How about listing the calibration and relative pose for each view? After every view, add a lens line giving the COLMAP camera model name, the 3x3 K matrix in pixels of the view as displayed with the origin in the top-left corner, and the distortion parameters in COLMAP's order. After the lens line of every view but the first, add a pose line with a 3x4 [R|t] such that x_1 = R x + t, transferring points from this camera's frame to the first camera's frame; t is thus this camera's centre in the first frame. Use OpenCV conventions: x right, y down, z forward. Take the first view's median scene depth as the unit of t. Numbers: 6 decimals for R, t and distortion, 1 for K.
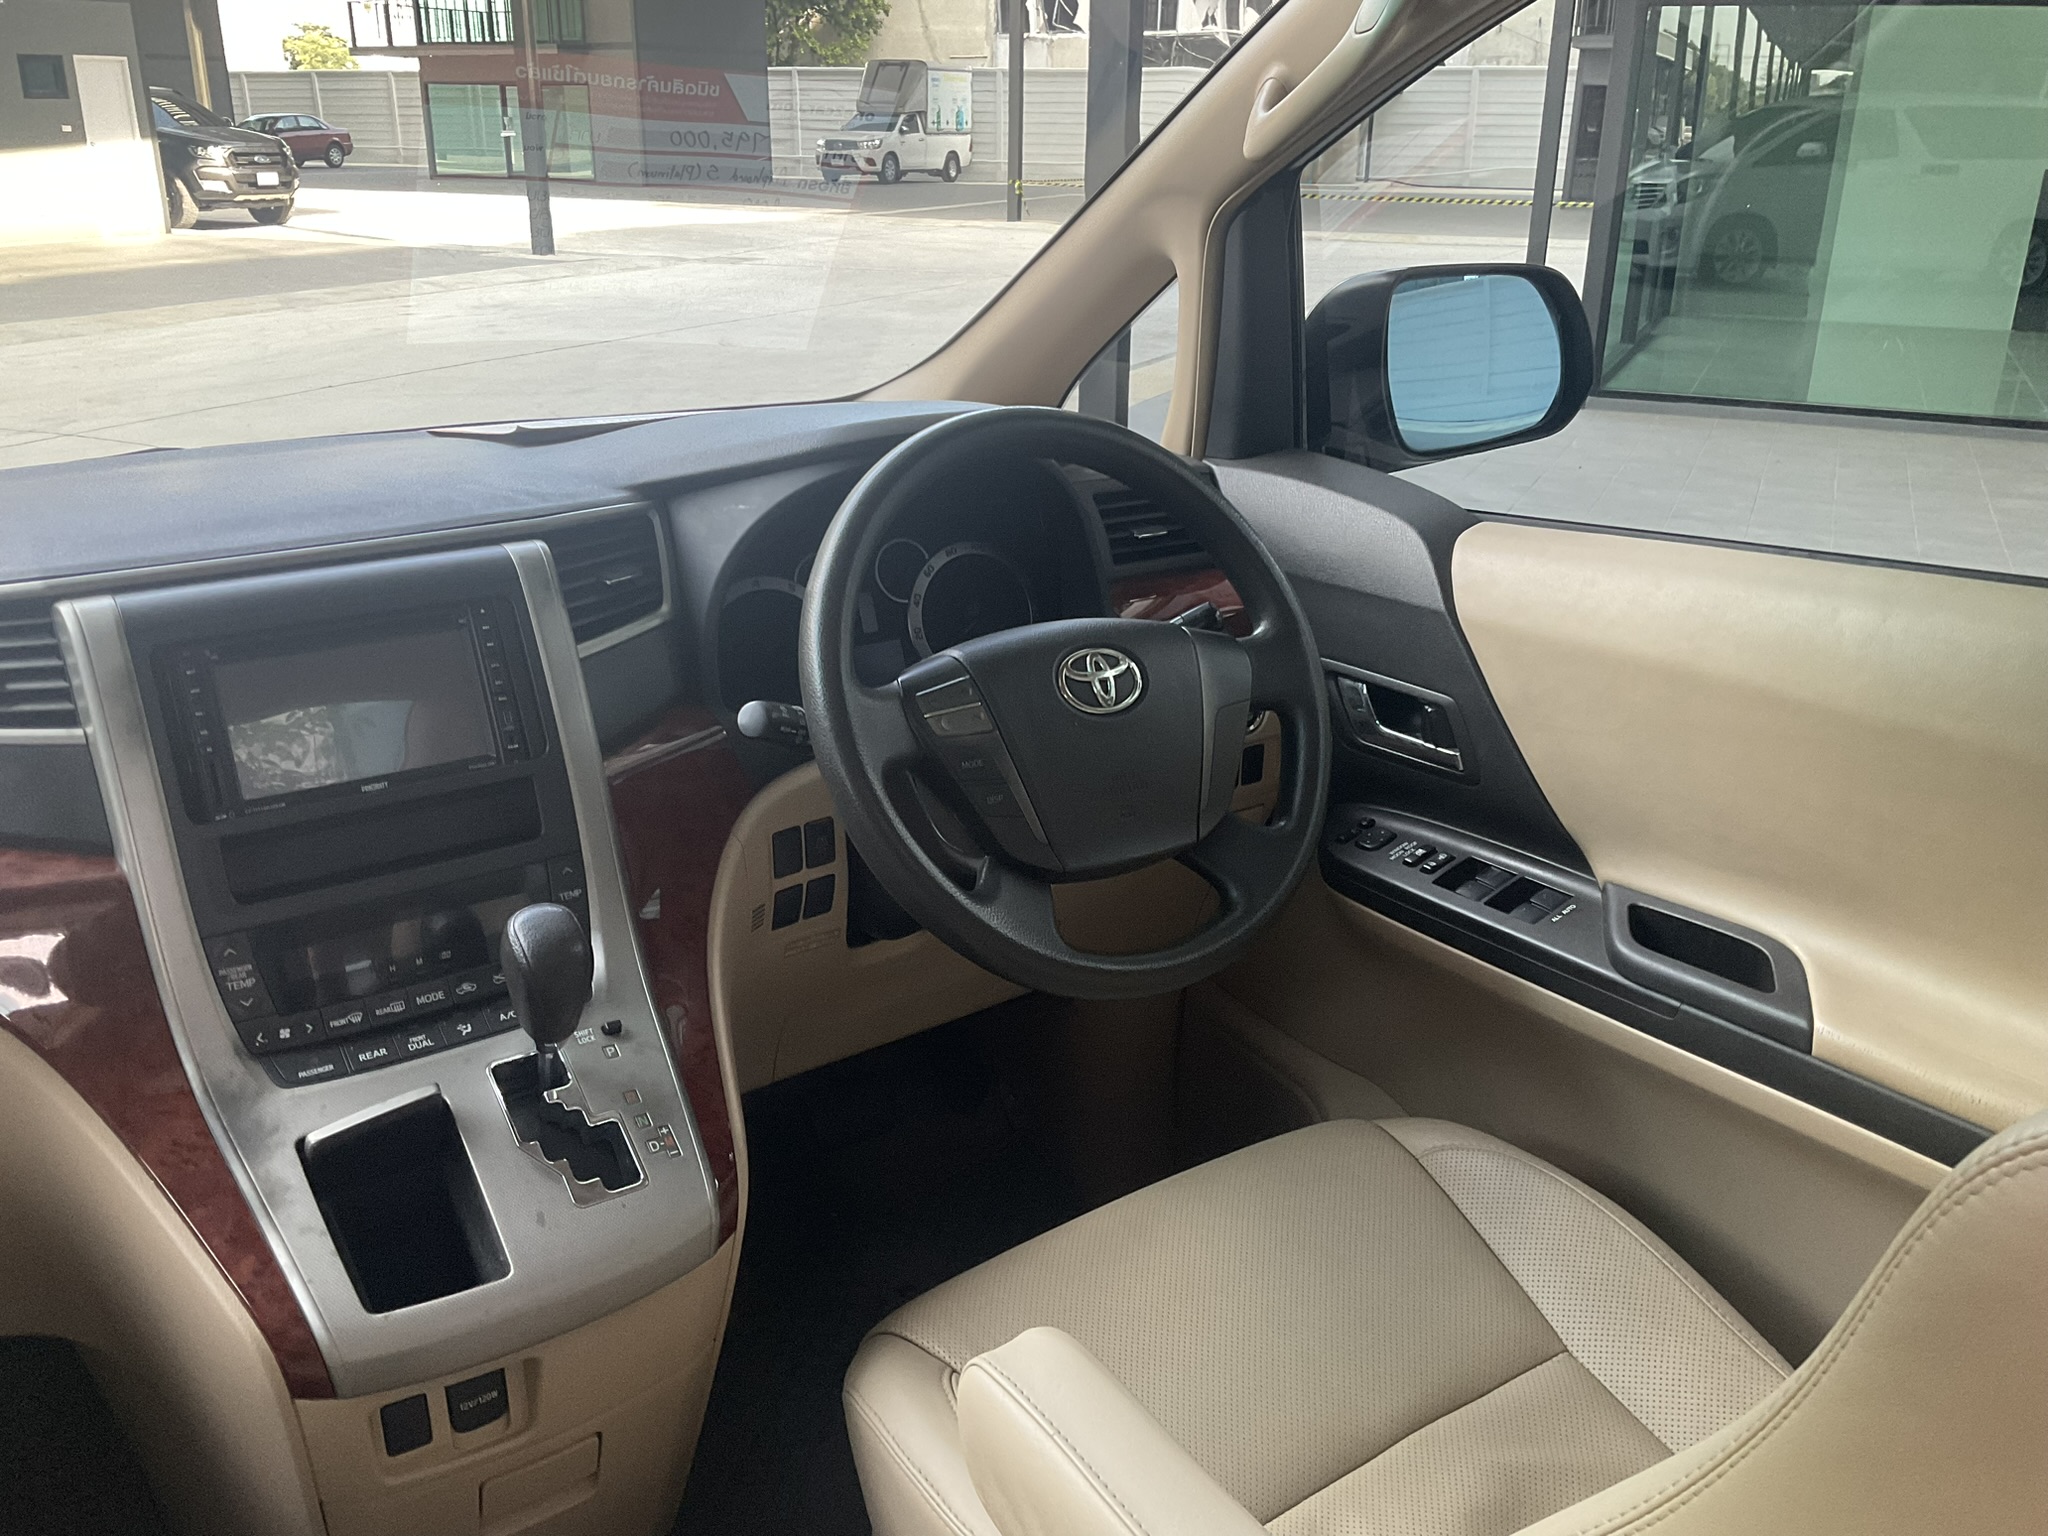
lens RADIAL K [[1697.4, 0, 1024.0], [0, 1697.4, 768.0], [0, 0, 1]] dist [0.058956, -0.087747]
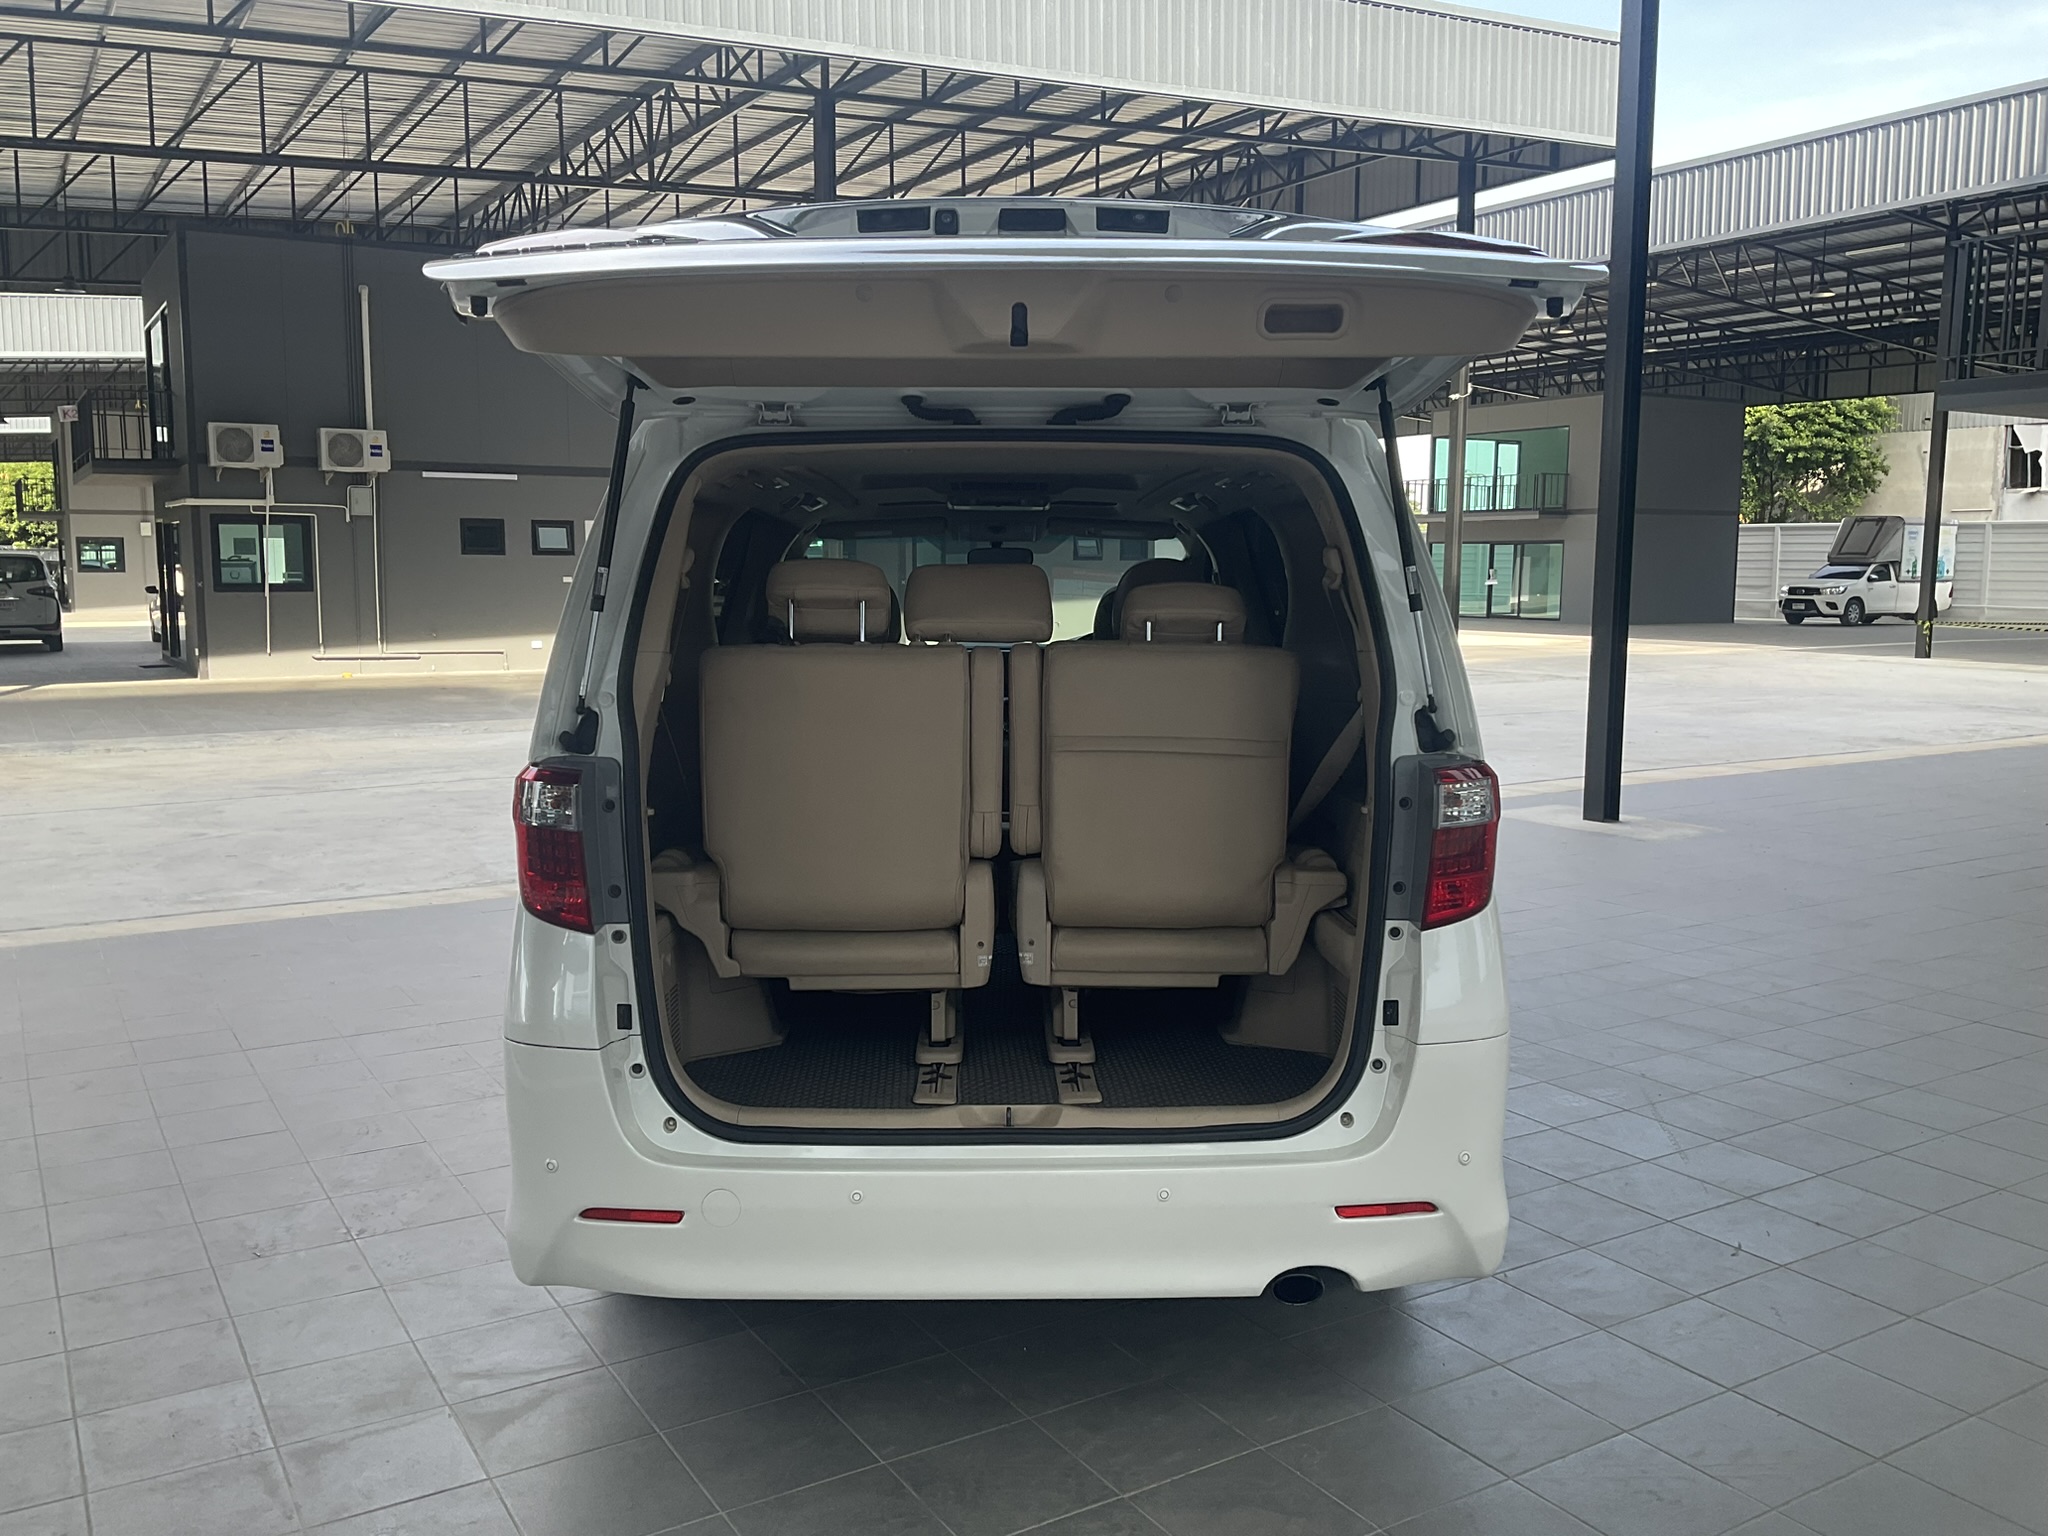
lens RADIAL K [[1727.1, 0, 1024.0], [0, 1727.1, 768.0], [0, 0, 1]] dist [0.004596, -0.011887]
pose [[0.836175, 0.062159, -0.544929, 2.227139], [-0.193513, 0.963096, -0.187081, 1.040837], [0.513190, 0.261884, 0.817345, -2.828626]]
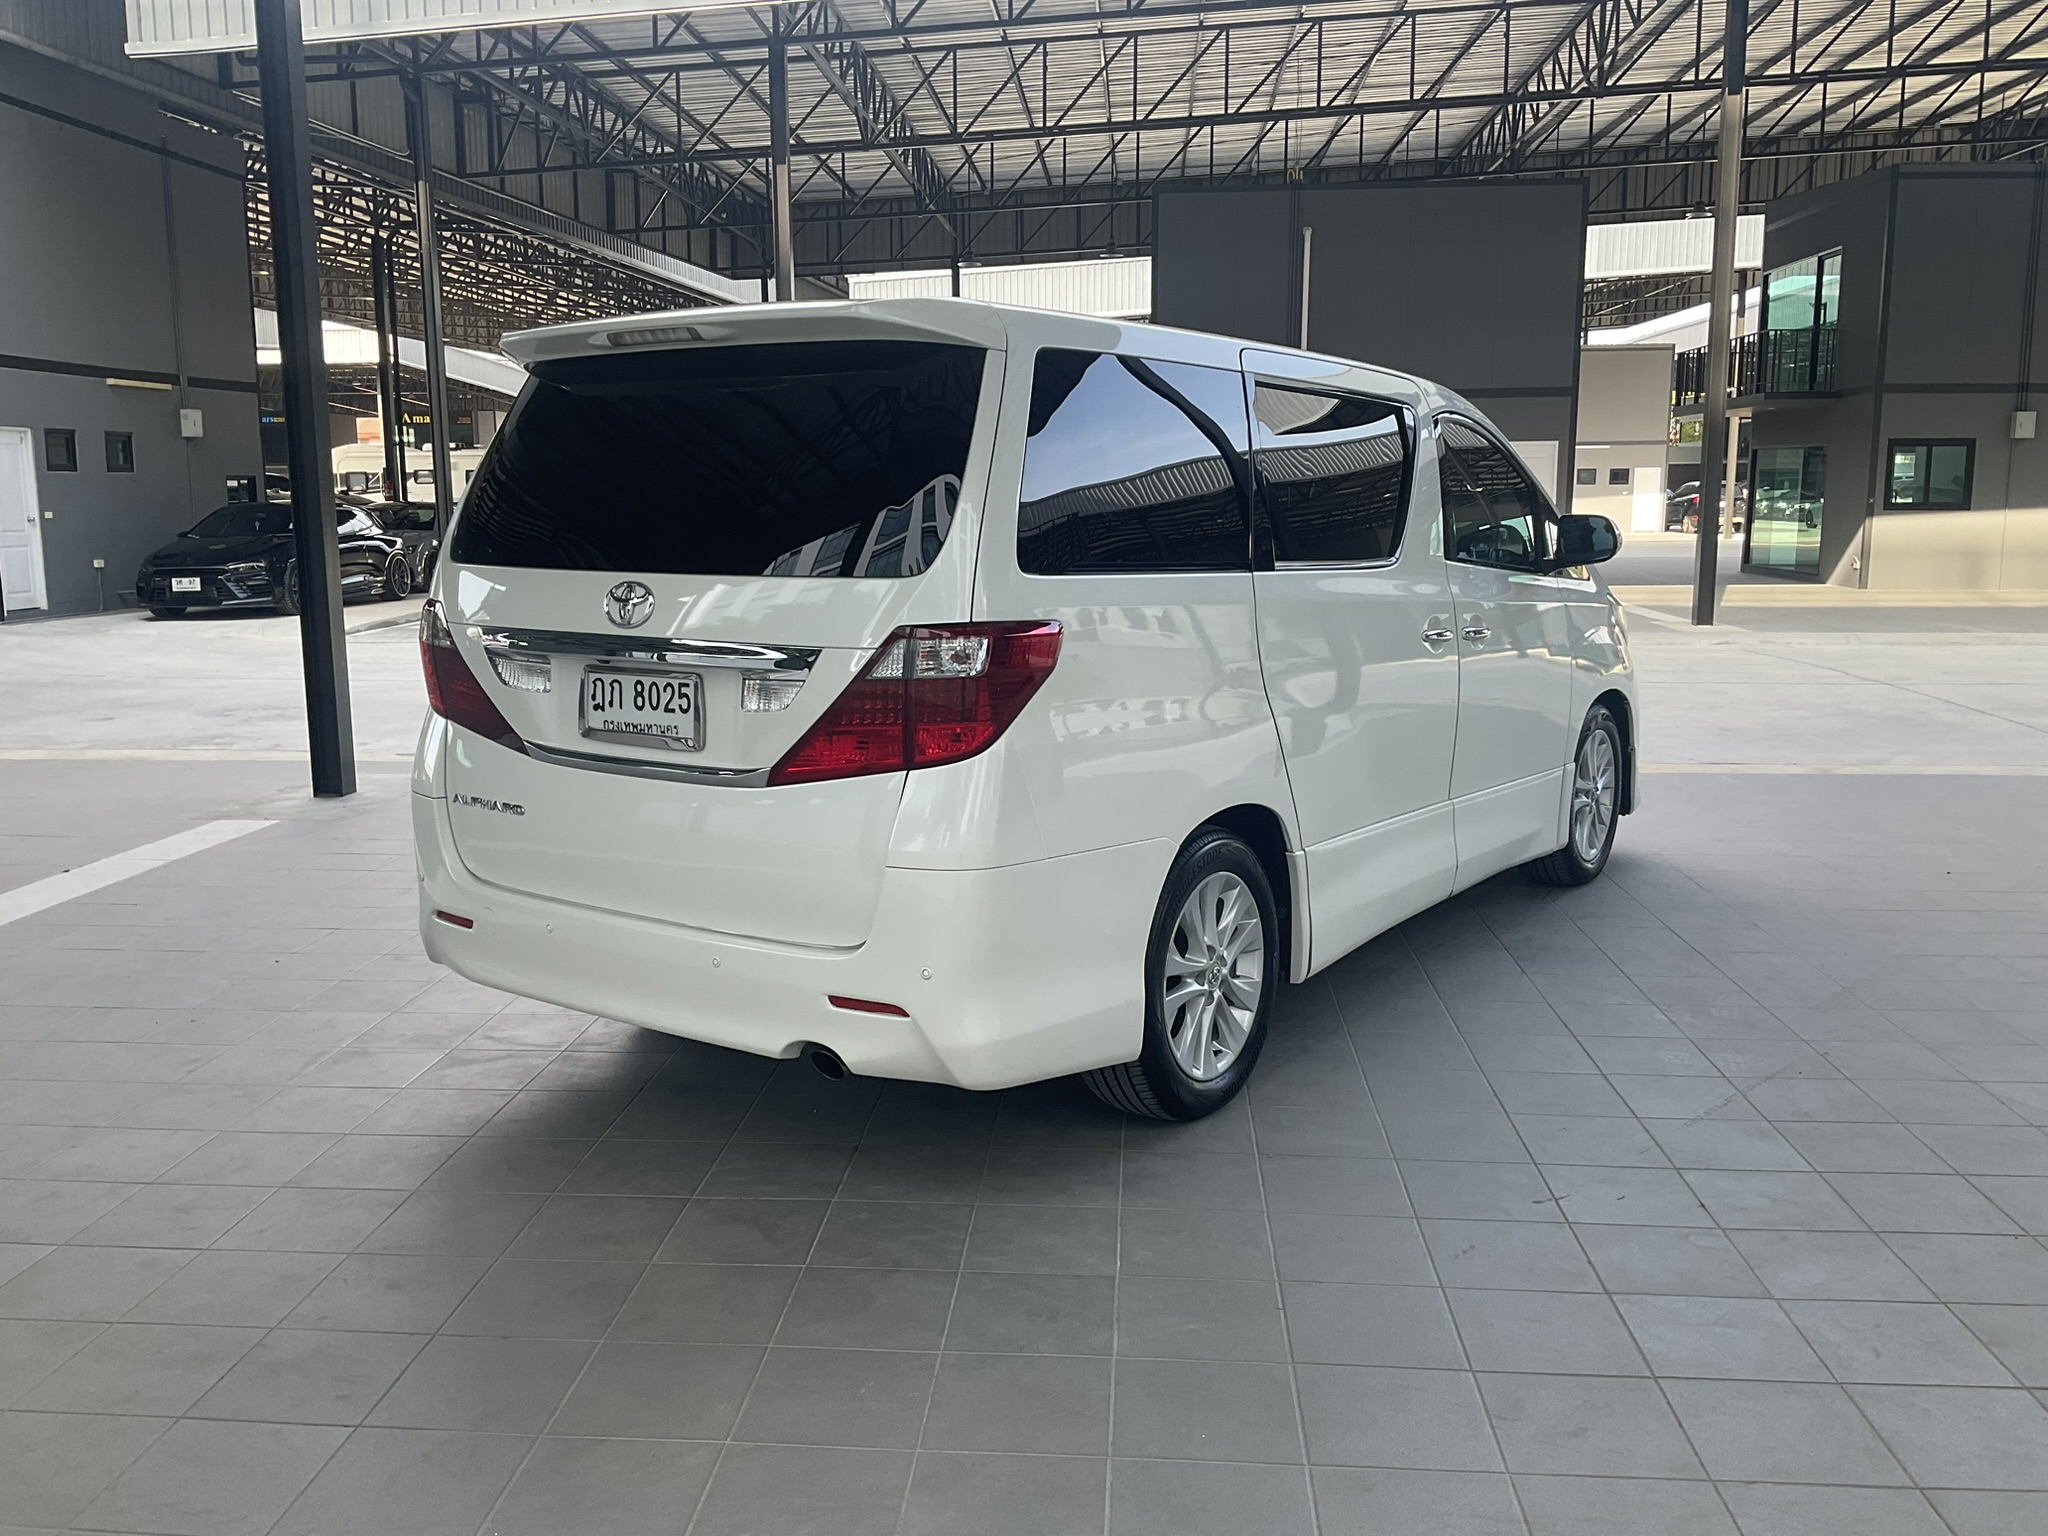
lens RADIAL K [[1710.3, 0, 1010.5], [0, 1710.3, 785.0], [0, 0, 1]] dist [0.060779, -0.099792]
pose [[0.351894, 0.151600, -0.923682, 3.837464], [-0.329817, 0.943593, 0.029218, 0.621557], [0.876009, 0.294364, 0.382045, -1.493359]]
